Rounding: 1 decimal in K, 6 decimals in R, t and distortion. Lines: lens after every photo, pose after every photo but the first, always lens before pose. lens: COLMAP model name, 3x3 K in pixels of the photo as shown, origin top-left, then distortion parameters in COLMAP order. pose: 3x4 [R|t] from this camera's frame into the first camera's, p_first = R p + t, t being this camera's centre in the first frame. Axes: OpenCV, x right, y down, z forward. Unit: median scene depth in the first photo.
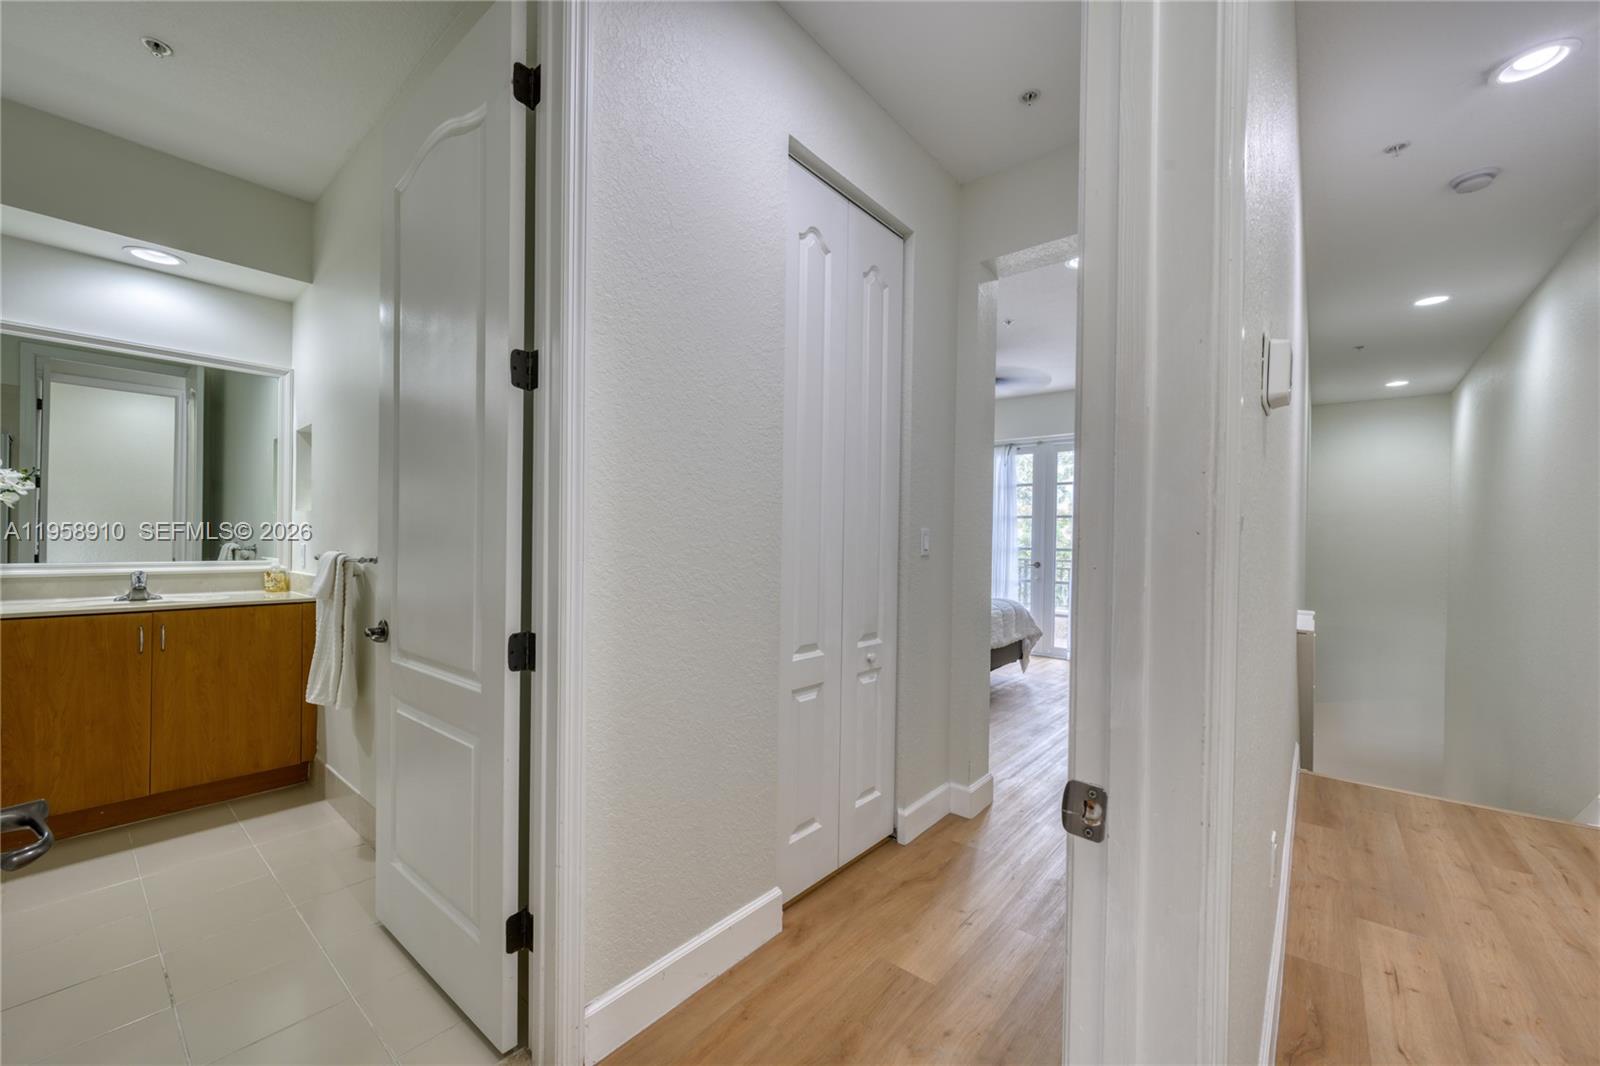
lens RADIAL K [[631.2, 0, 794.2], [0, 631.2, 543.5], [0, 0, 1]] dist [-0.000544, -0.000216]
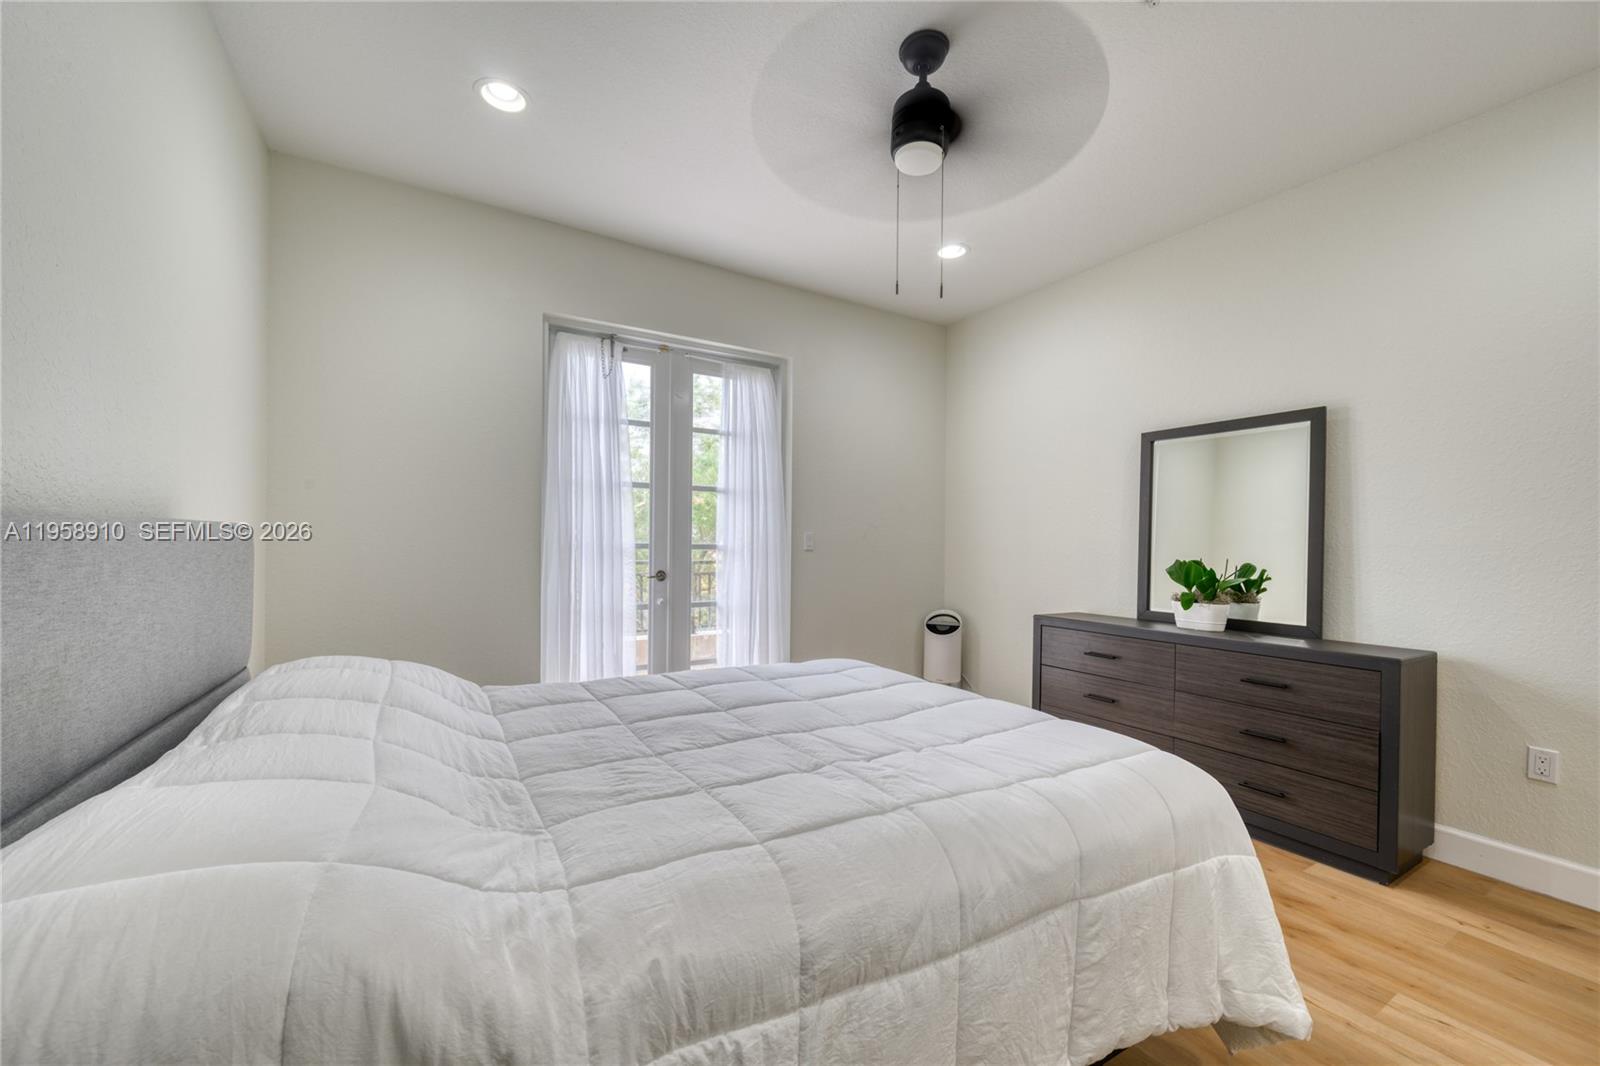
lens RADIAL K [[620.7, 0, 799.2], [0, 620.7, 542.1], [0, 0, 1]] dist [0.000090, 0.000071]
pose [[0.331260, -0.014217, 0.943433, -0.075458], [0.001056, 0.999891, 0.014697, -0.002307], [-0.943539, -0.003872, 0.331239, 0.729008]]
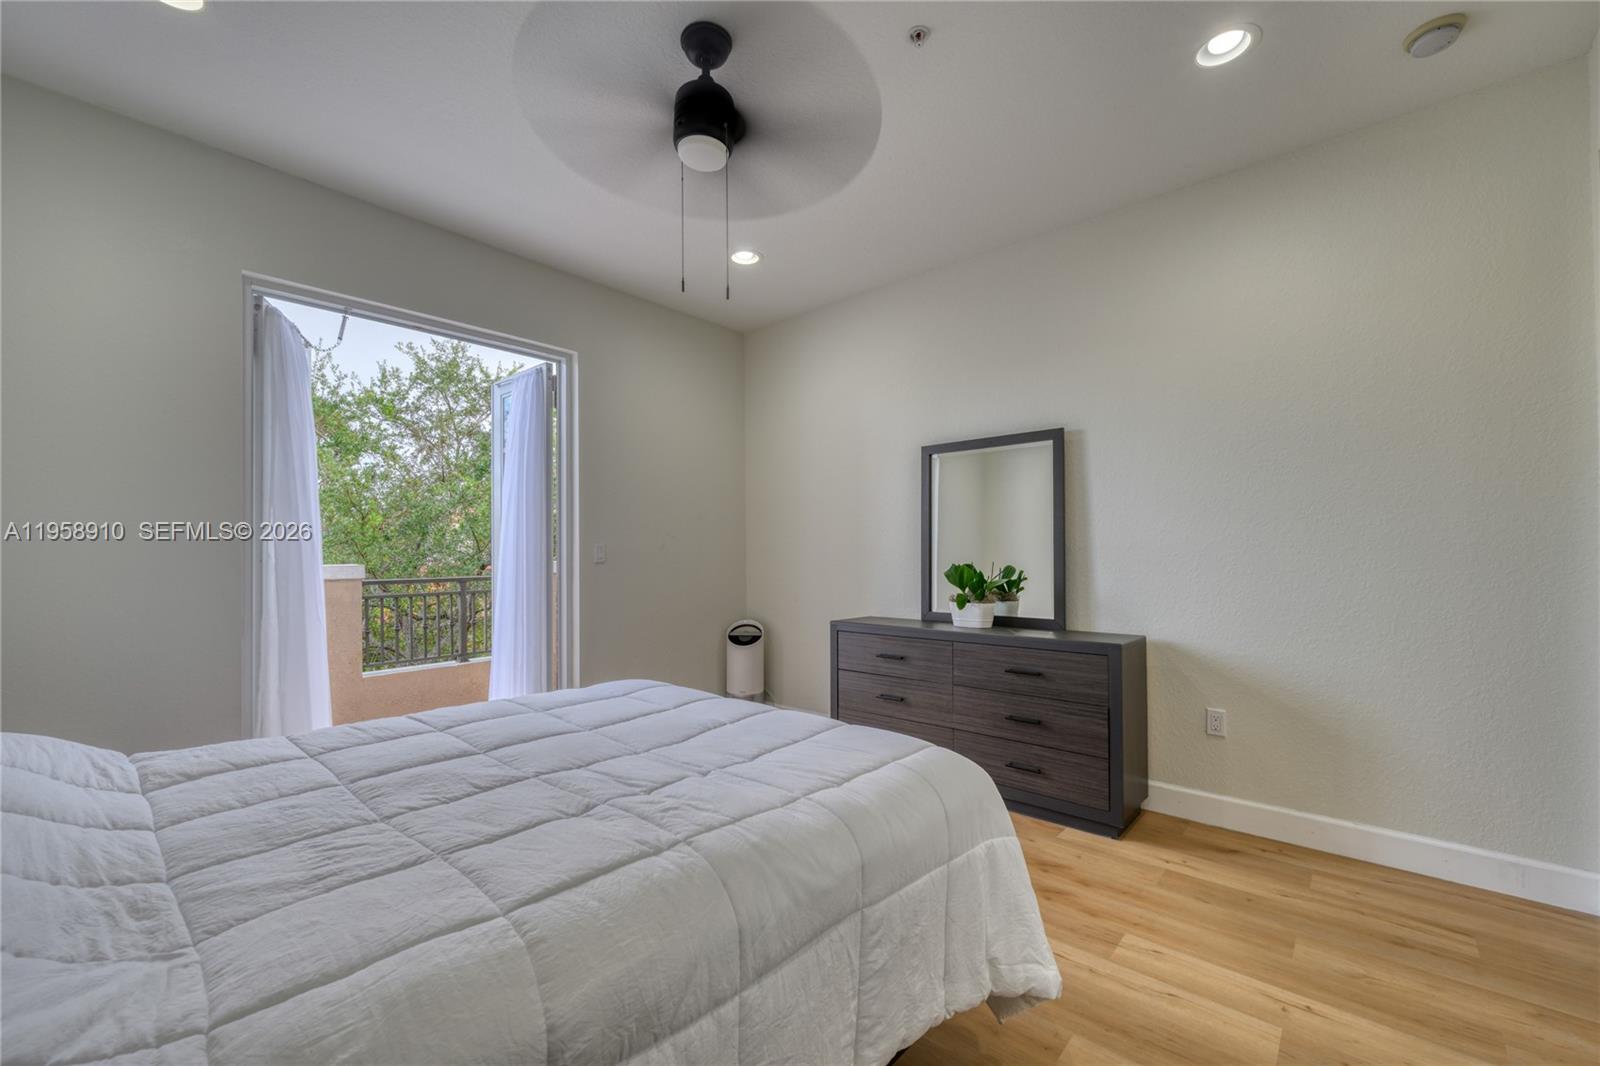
lens RADIAL K [[633.7, 0, 793.1], [0, 633.7, 543.1], [0, 0, 1]] dist [0.000824, 0.000182]
pose [[0.045634, -0.003333, 0.998953, -0.064569], [0.015260, 0.999880, 0.002639, -0.002127], [-0.998842, 0.015123, 0.045680, 0.722332]]
